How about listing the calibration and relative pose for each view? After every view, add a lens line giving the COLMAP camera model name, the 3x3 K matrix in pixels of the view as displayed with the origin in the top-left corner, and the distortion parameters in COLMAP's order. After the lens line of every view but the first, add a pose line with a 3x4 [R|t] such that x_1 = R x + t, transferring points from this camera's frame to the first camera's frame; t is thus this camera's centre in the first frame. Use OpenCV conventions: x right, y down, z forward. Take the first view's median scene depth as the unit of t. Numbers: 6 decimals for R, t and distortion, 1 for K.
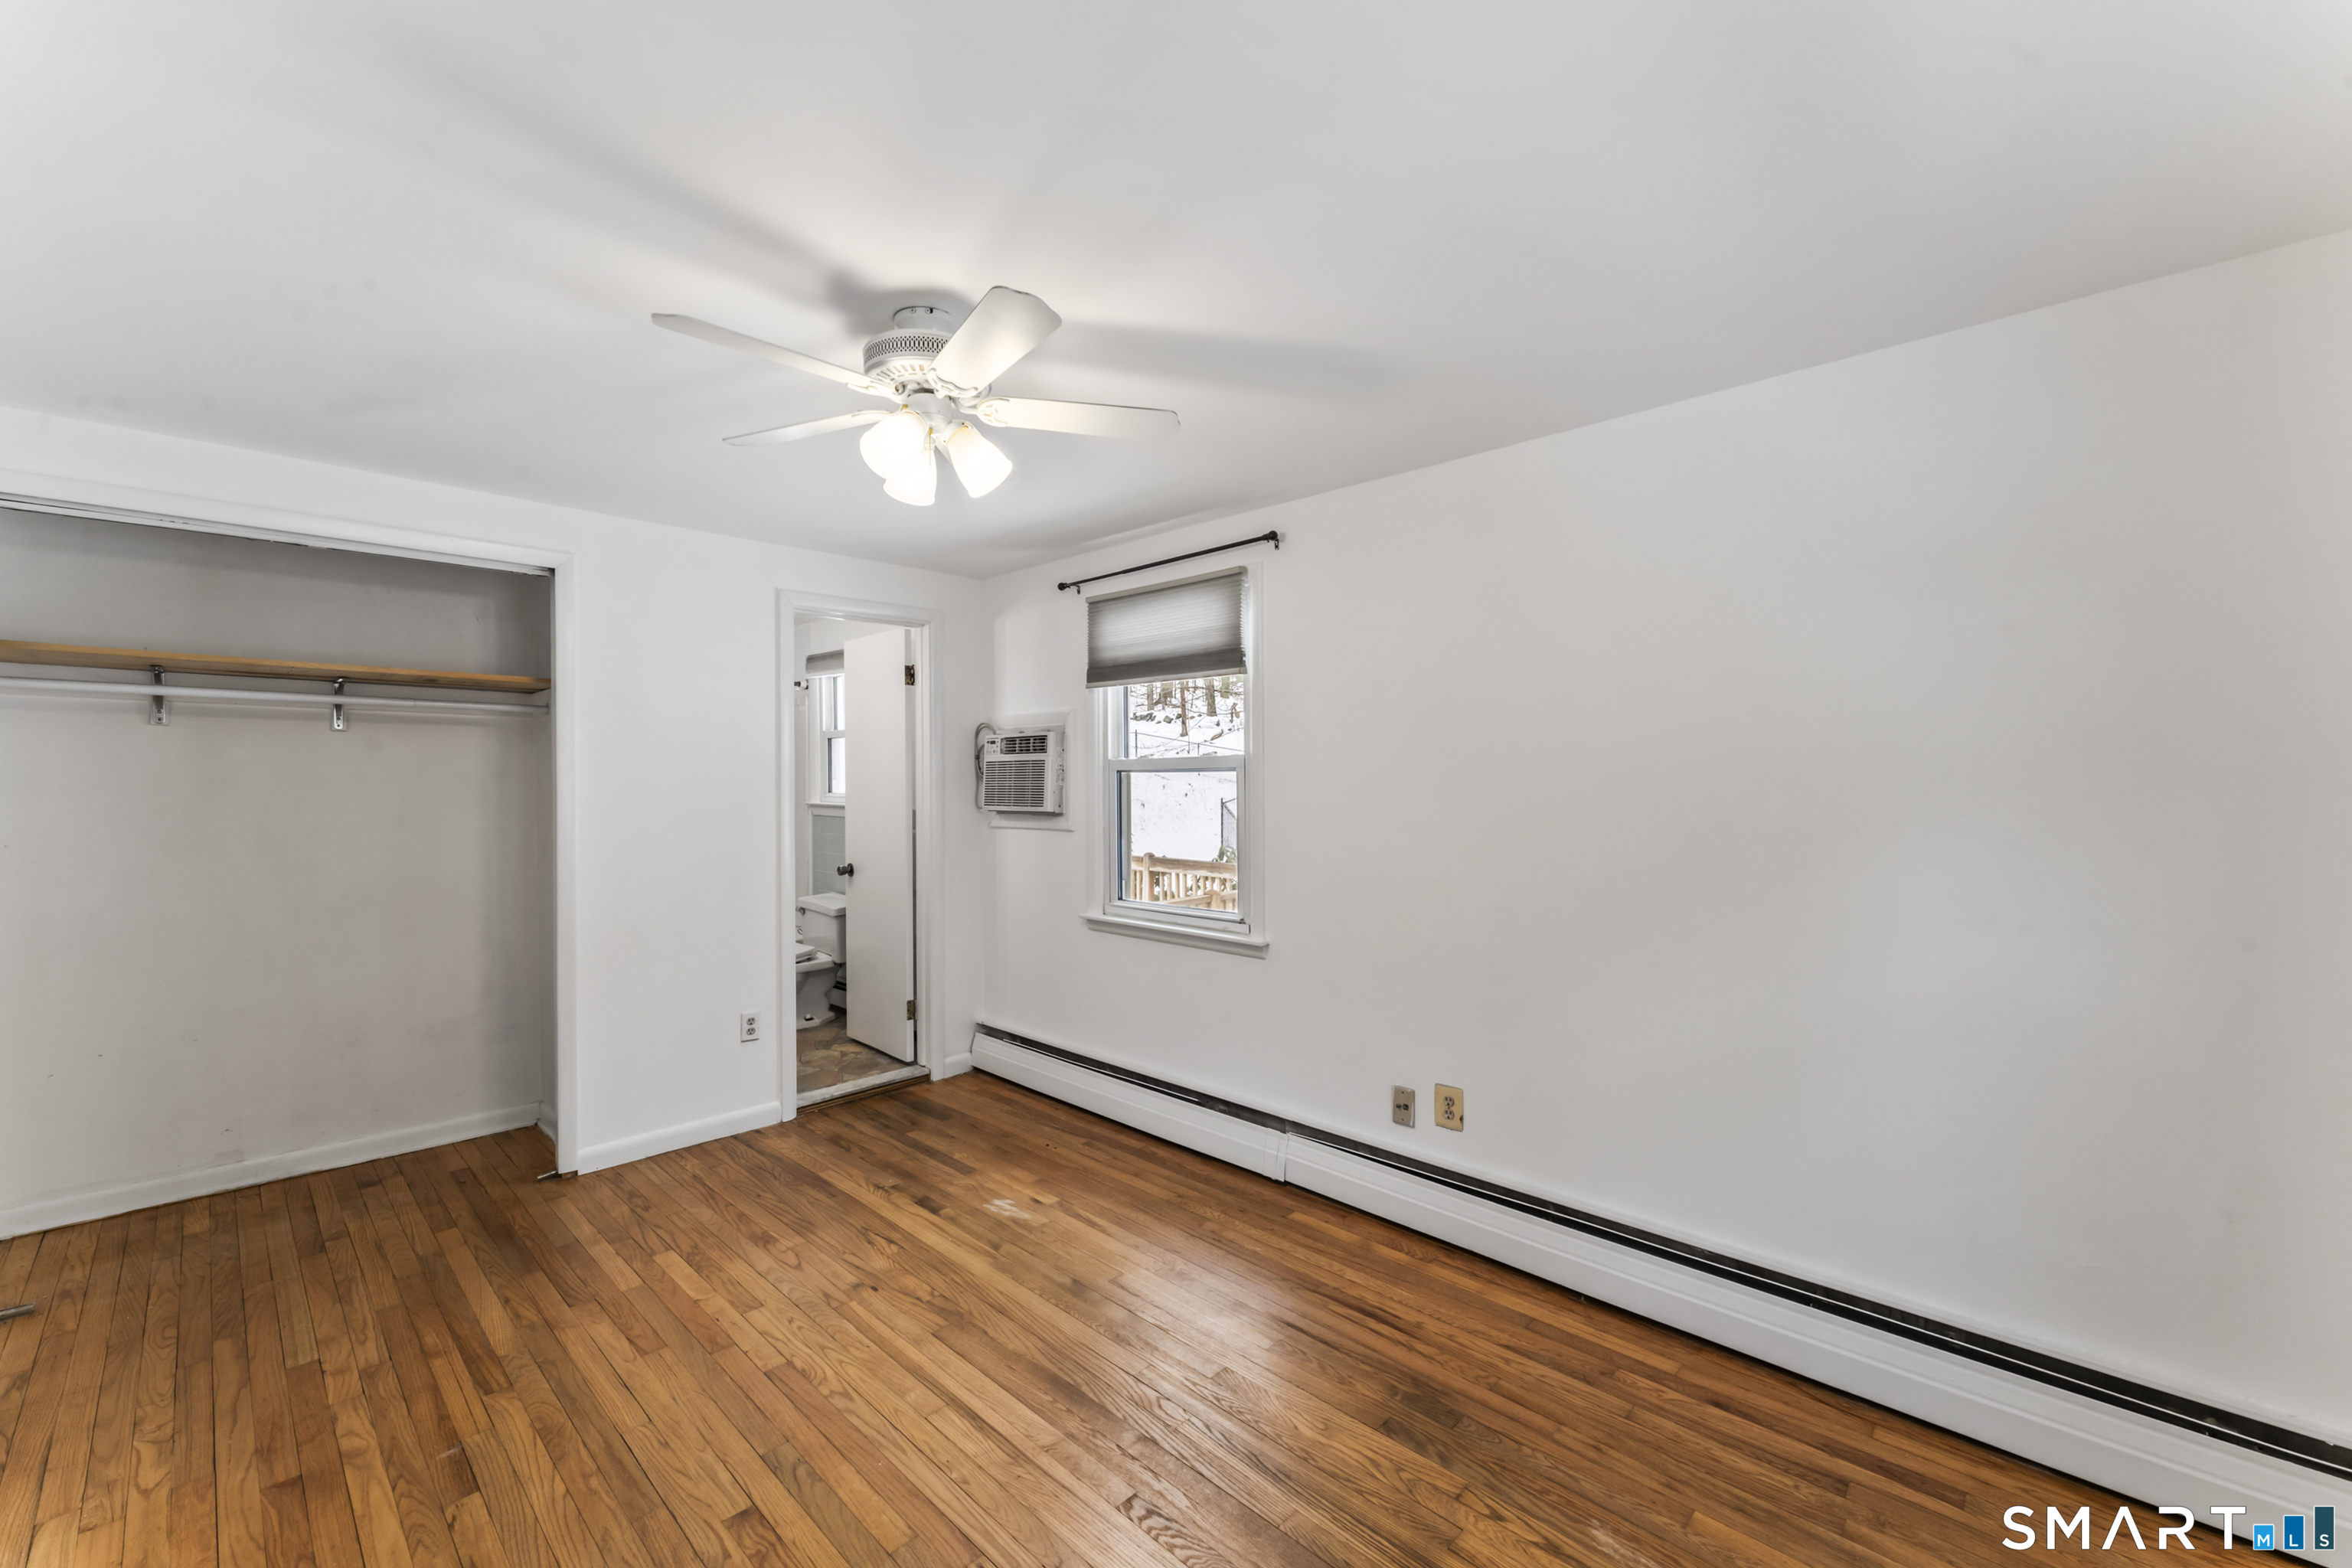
lens RADIAL K [[943.2, 0, 1180.9], [0, 943.2, 782.7], [0, 0, 1]] dist [0.002694, -0.000447]
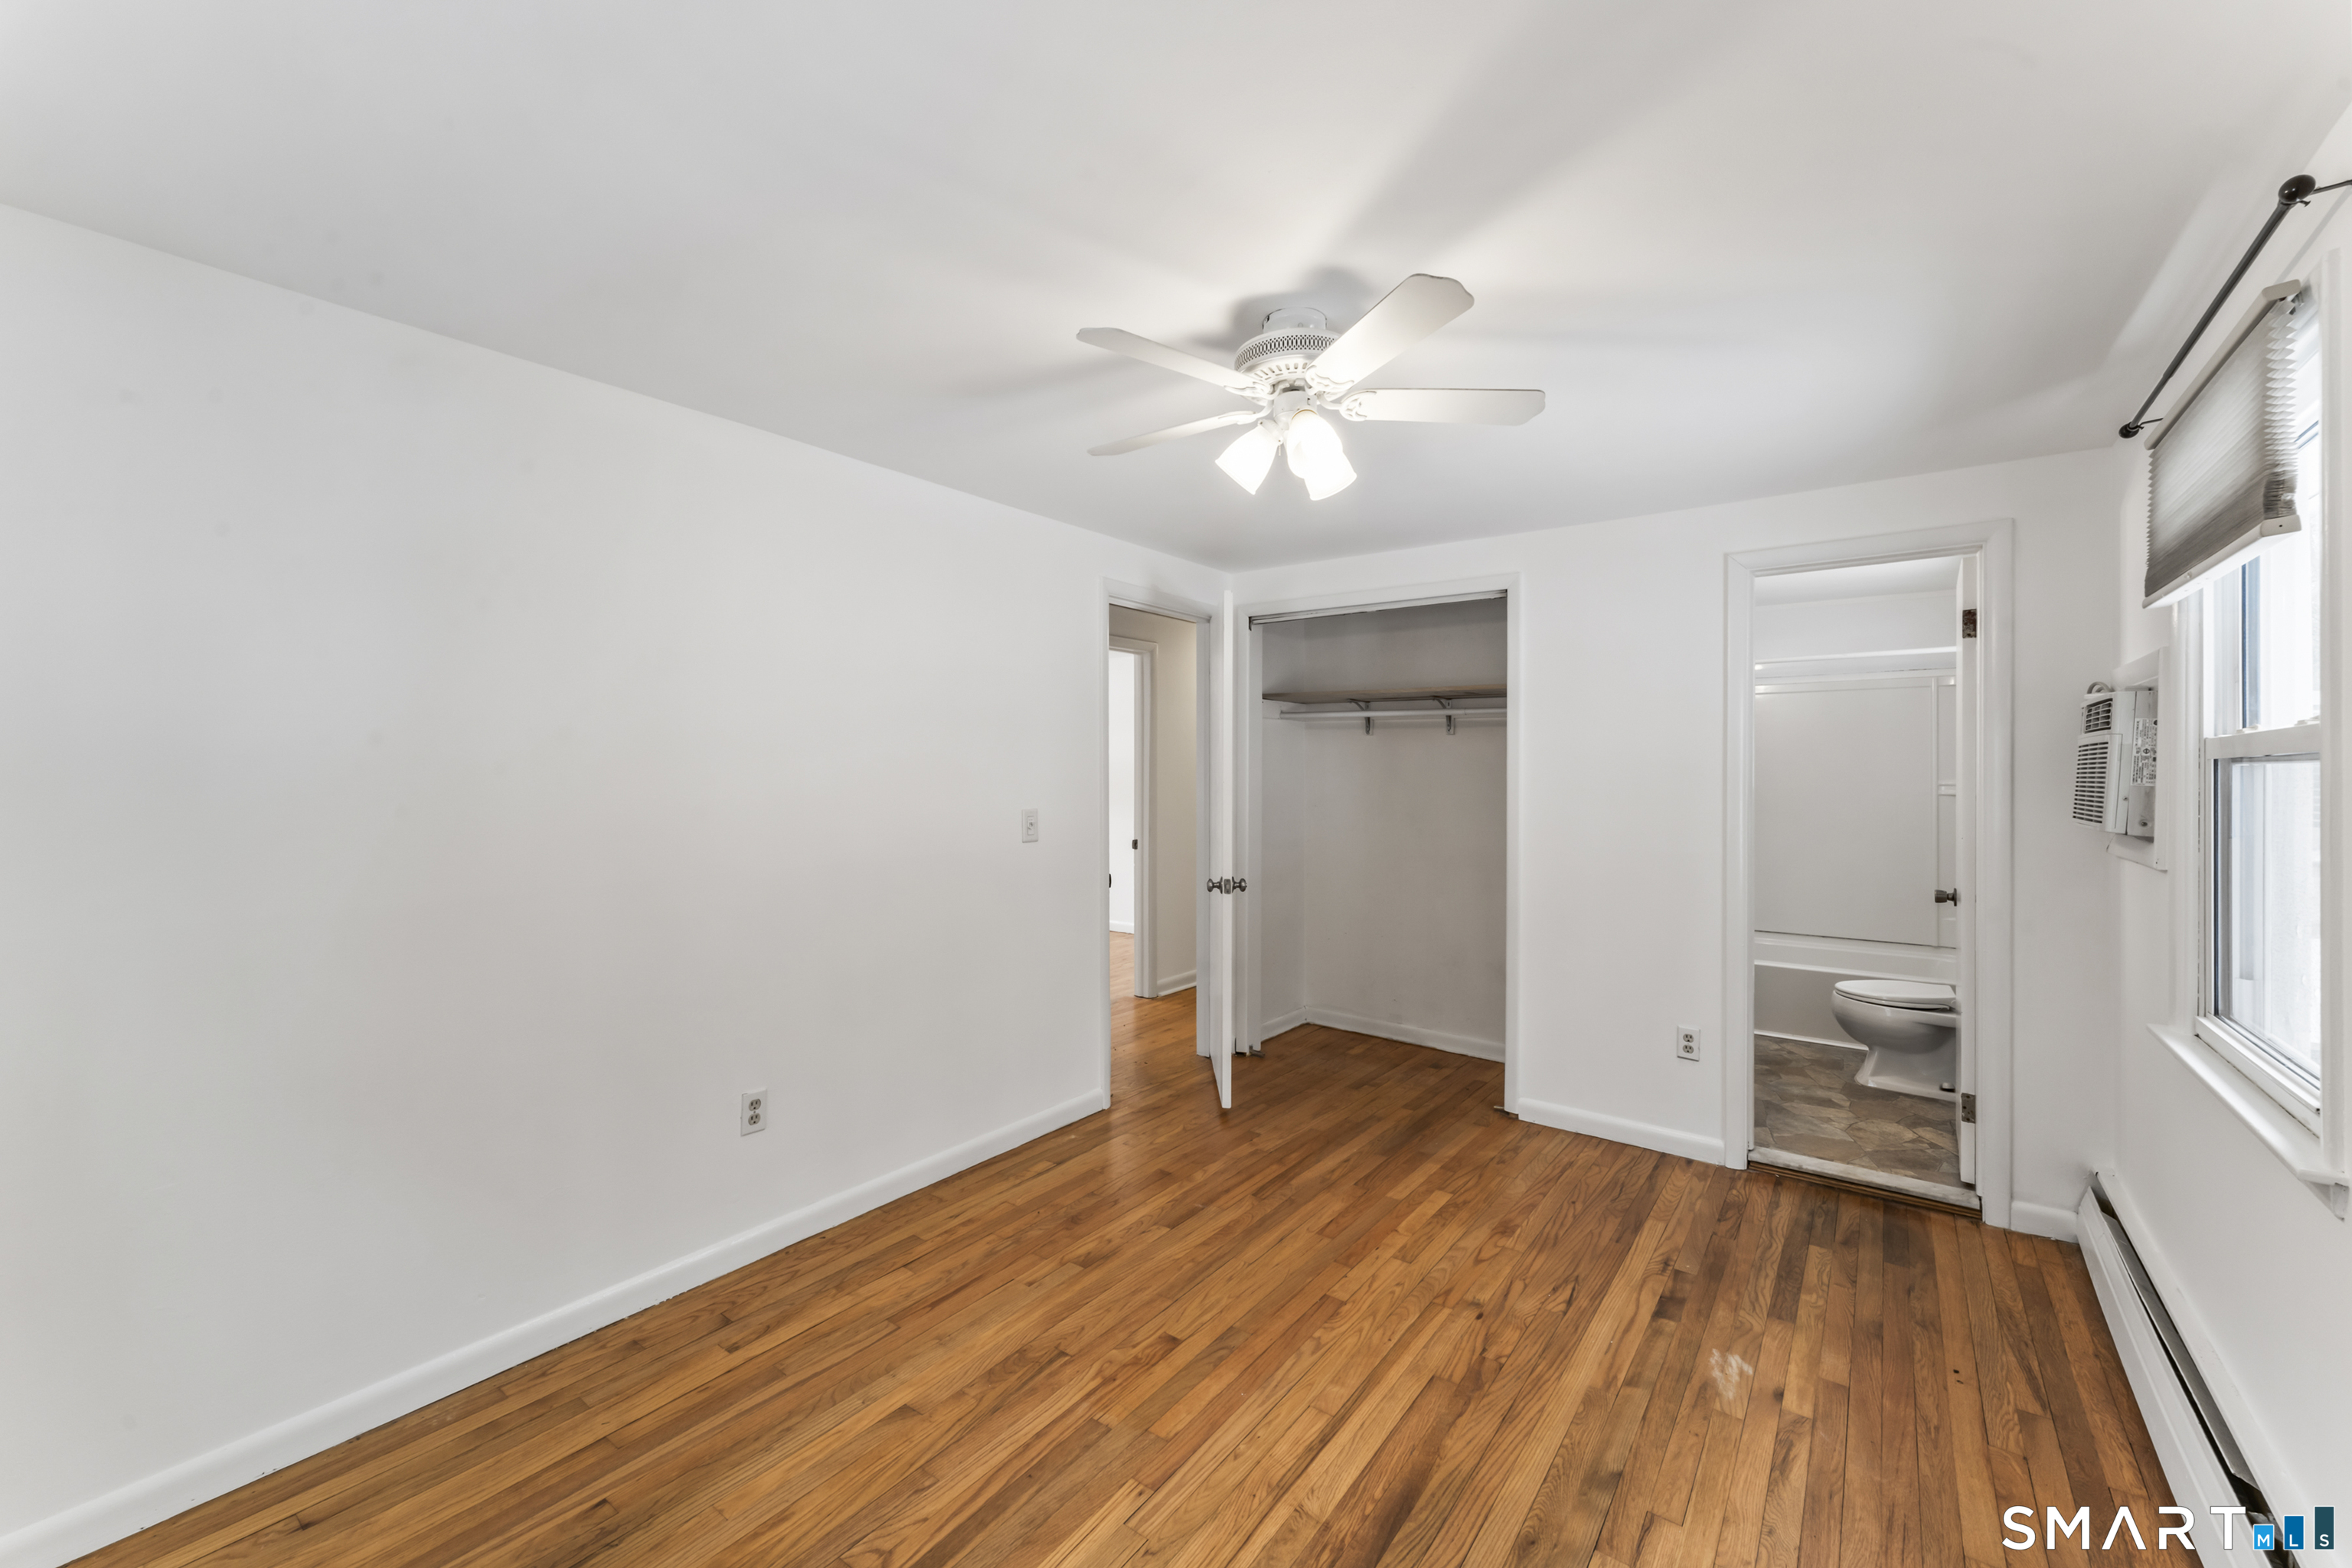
lens RADIAL K [[943.2, 0, 1178.8], [0, 943.2, 777.7], [0, 0, 1]] dist [0.002694, -0.000447]
pose [[0.122762, 0.013097, -0.992350, 0.483855], [-0.010015, 0.999878, 0.011958, -0.004892], [0.992386, 0.008471, 0.122878, 0.505314]]
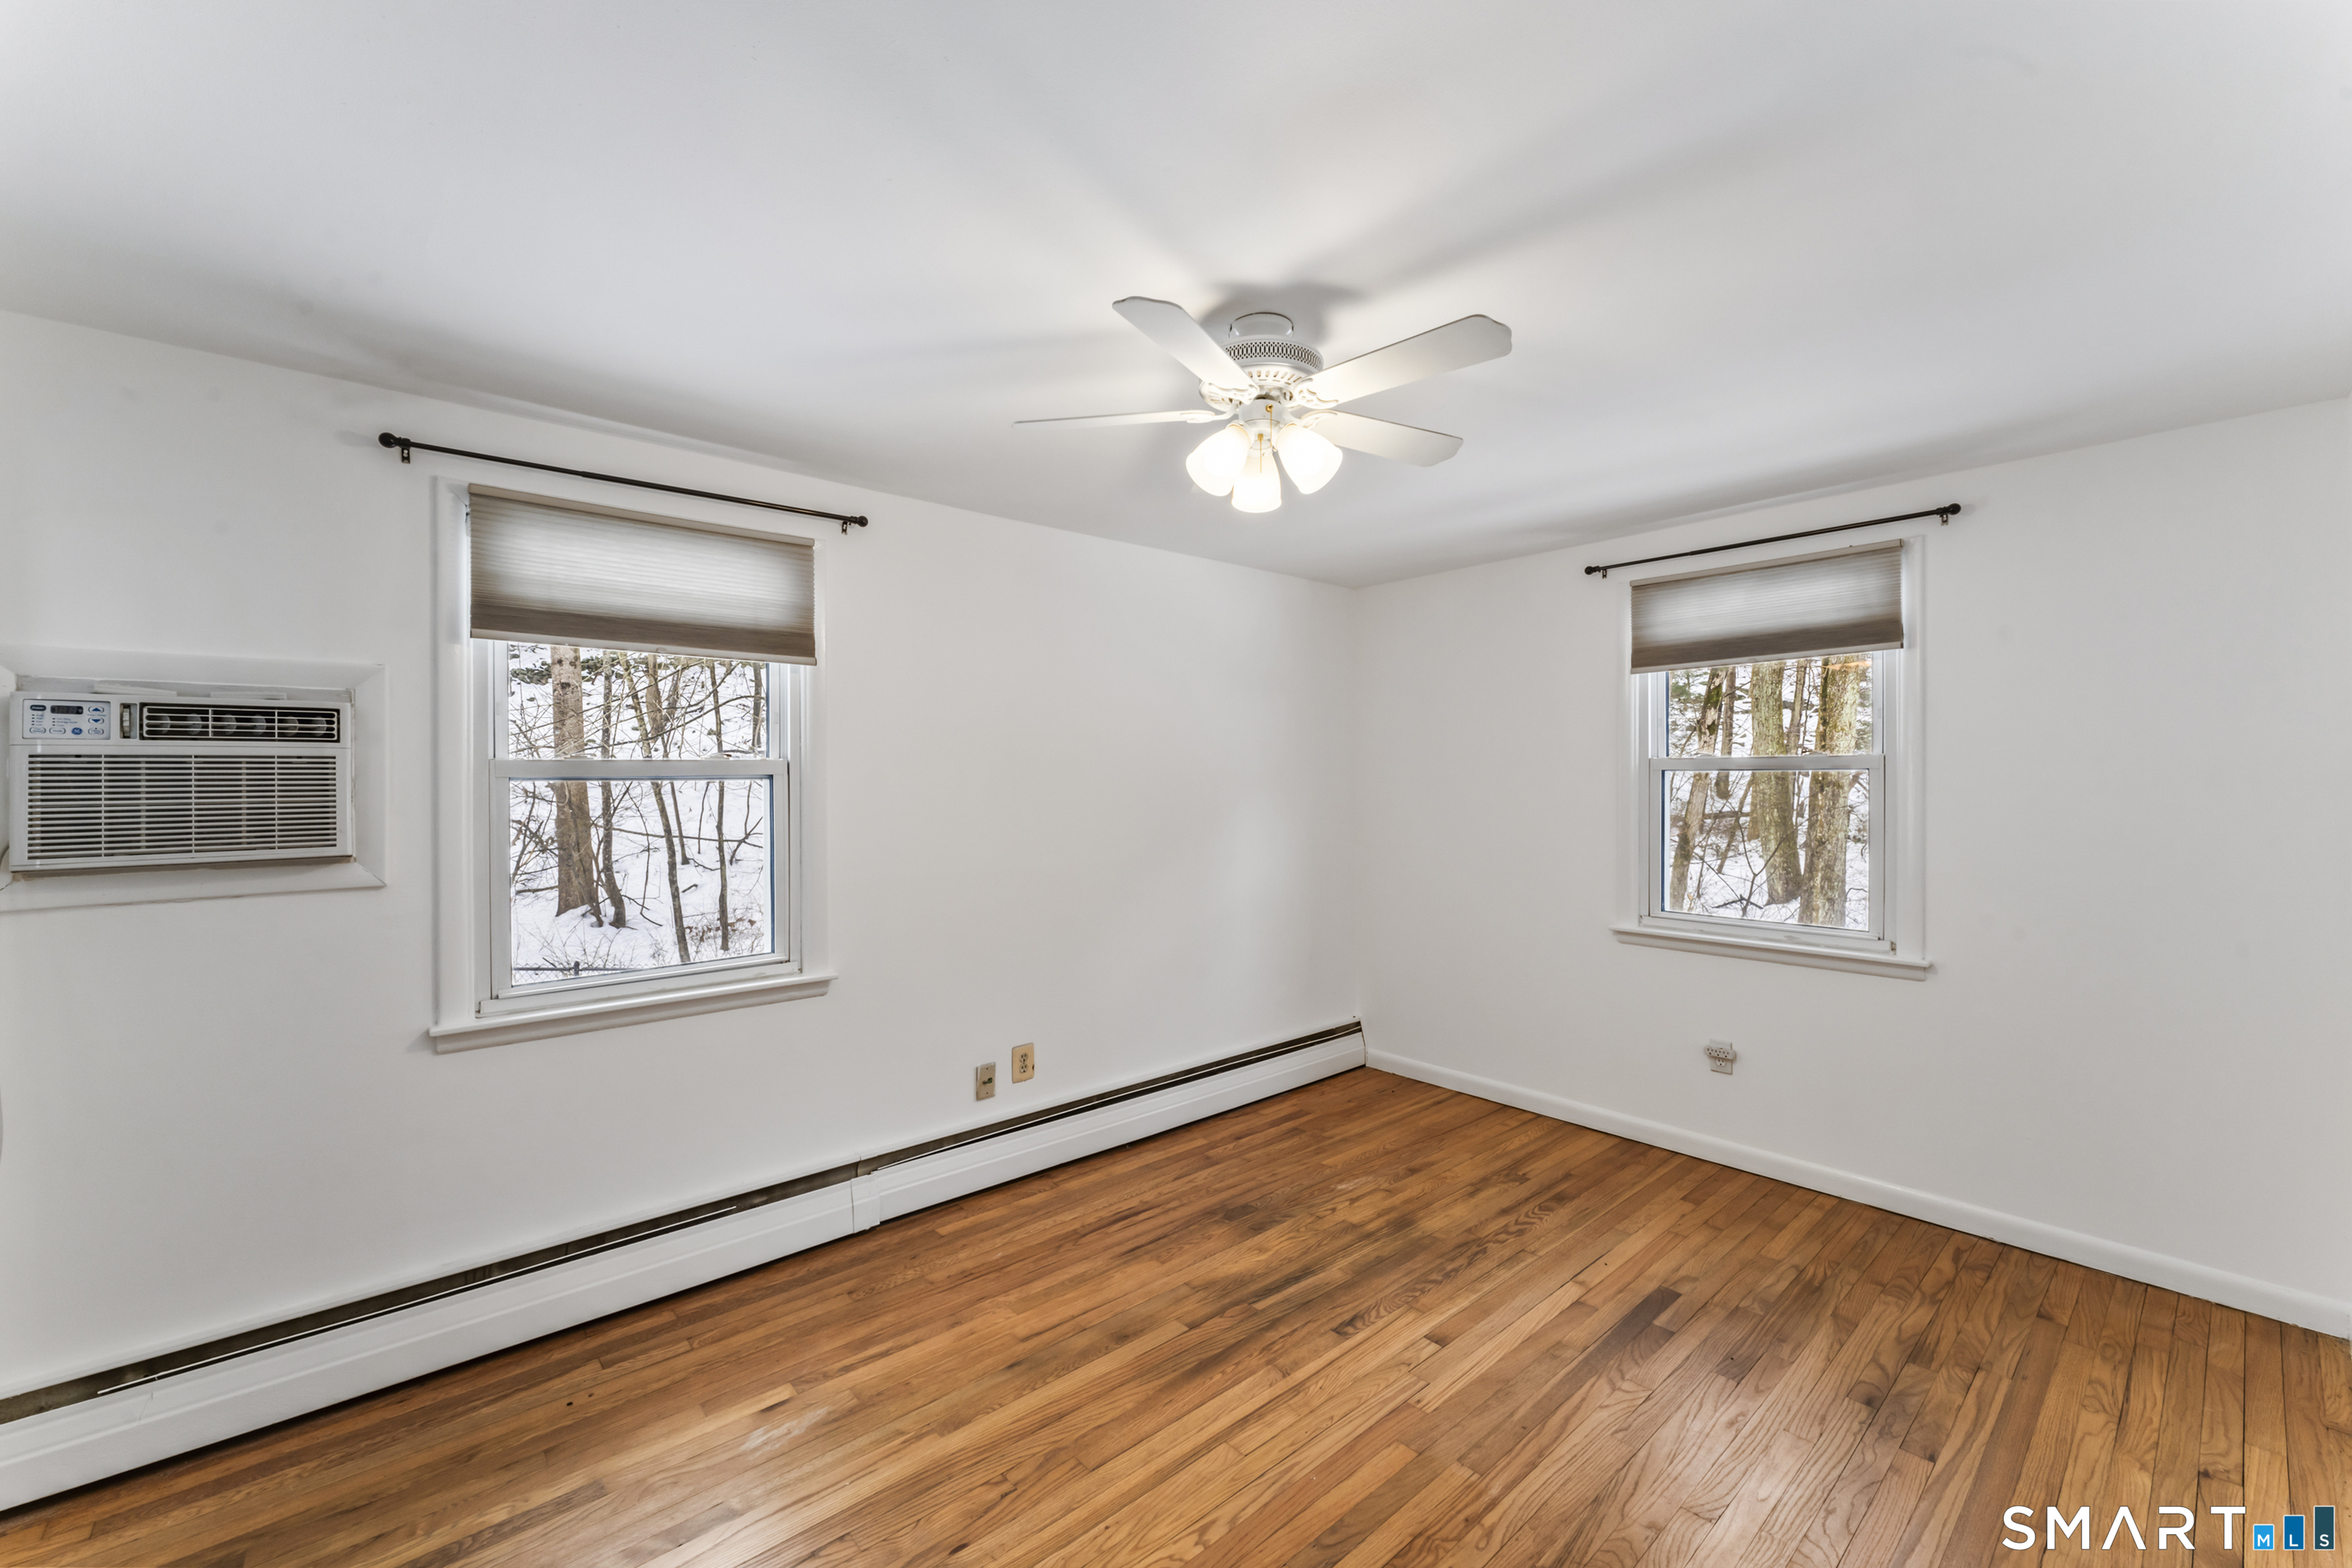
lens RADIAL K [[943.2, 0, 1168.7], [0, 943.2, 777.8], [0, 0, 1]] dist [0.002694, -0.000447]
pose [[0.089370, 0.005786, 0.995982, -0.848810], [0.012220, 0.999901, -0.006905, -0.004207], [-0.995923, 0.012788, 0.089291, 0.677891]]
